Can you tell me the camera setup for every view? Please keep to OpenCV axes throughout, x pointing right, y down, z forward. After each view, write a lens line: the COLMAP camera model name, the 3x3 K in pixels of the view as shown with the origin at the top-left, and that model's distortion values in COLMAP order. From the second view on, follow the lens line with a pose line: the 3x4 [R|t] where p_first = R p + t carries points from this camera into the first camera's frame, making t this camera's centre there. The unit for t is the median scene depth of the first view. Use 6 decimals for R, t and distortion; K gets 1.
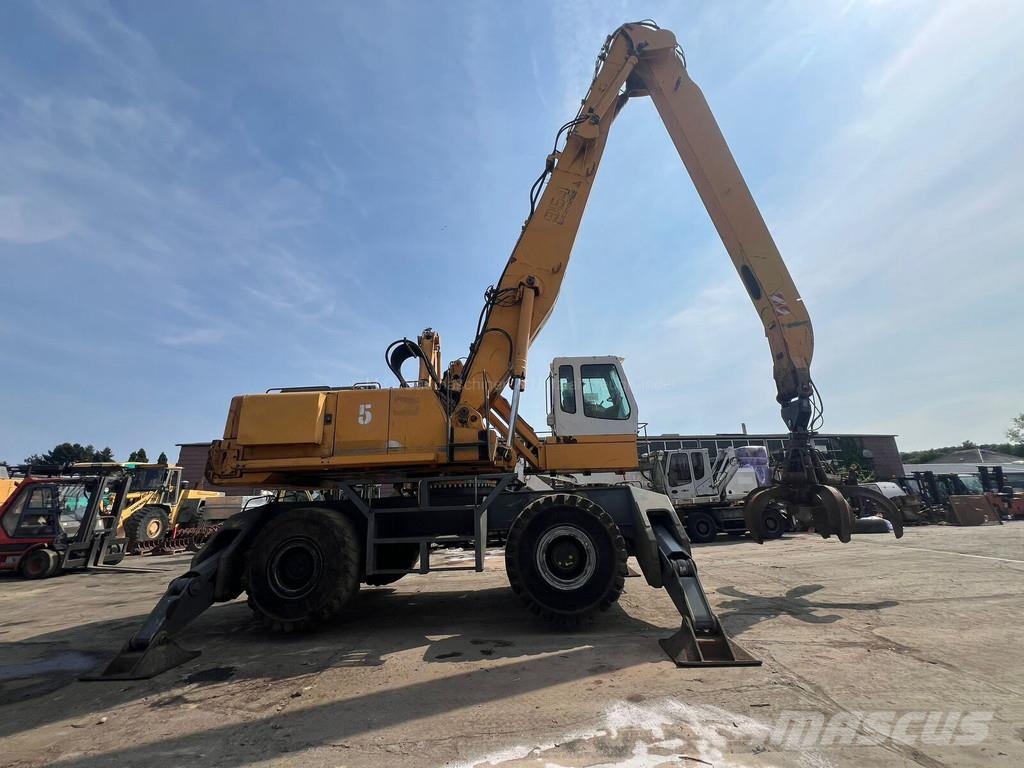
lens RADIAL K [[409.0, 0, 512.0], [0, 409.0, 384.0], [0, 0, 1]] dist [-0.003061, 0.000789]
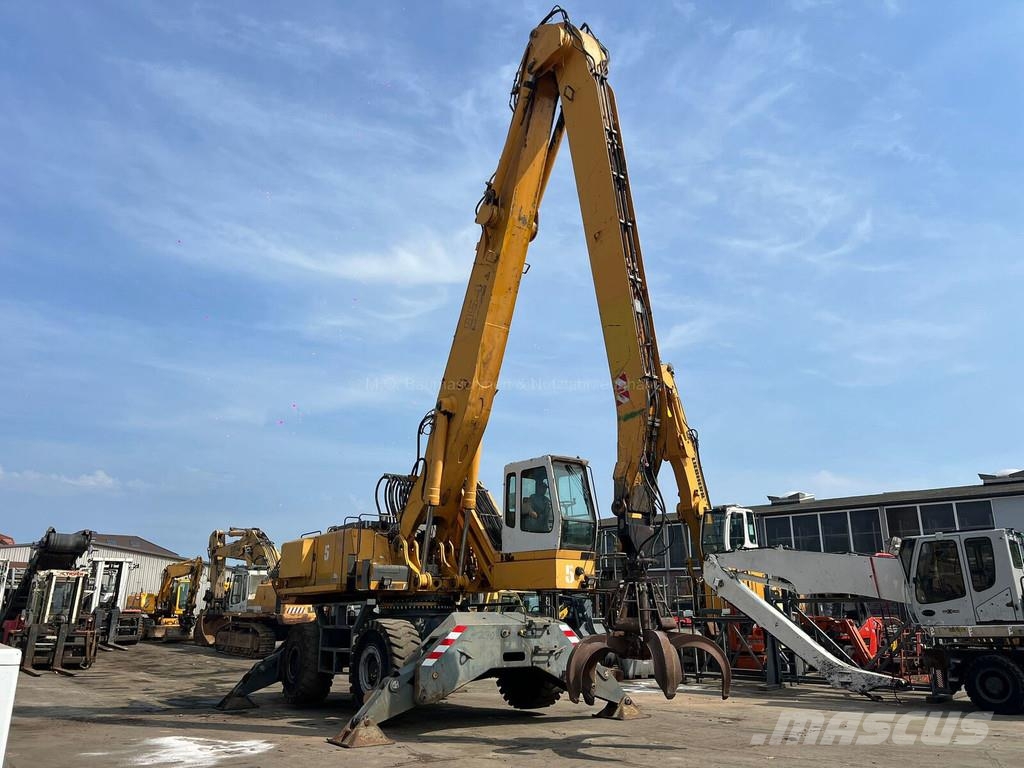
lens RADIAL K [[767.4, 0, 528.6], [0, 767.4, 389.6], [0, 0, 1]] dist [0.054076, -0.055516]
pose [[0.636194, -0.182403, -0.749658, 1.726713], [0.198840, 0.977592, -0.069118, -0.119139], [0.745466, -0.105090, 0.658207, -0.087954]]
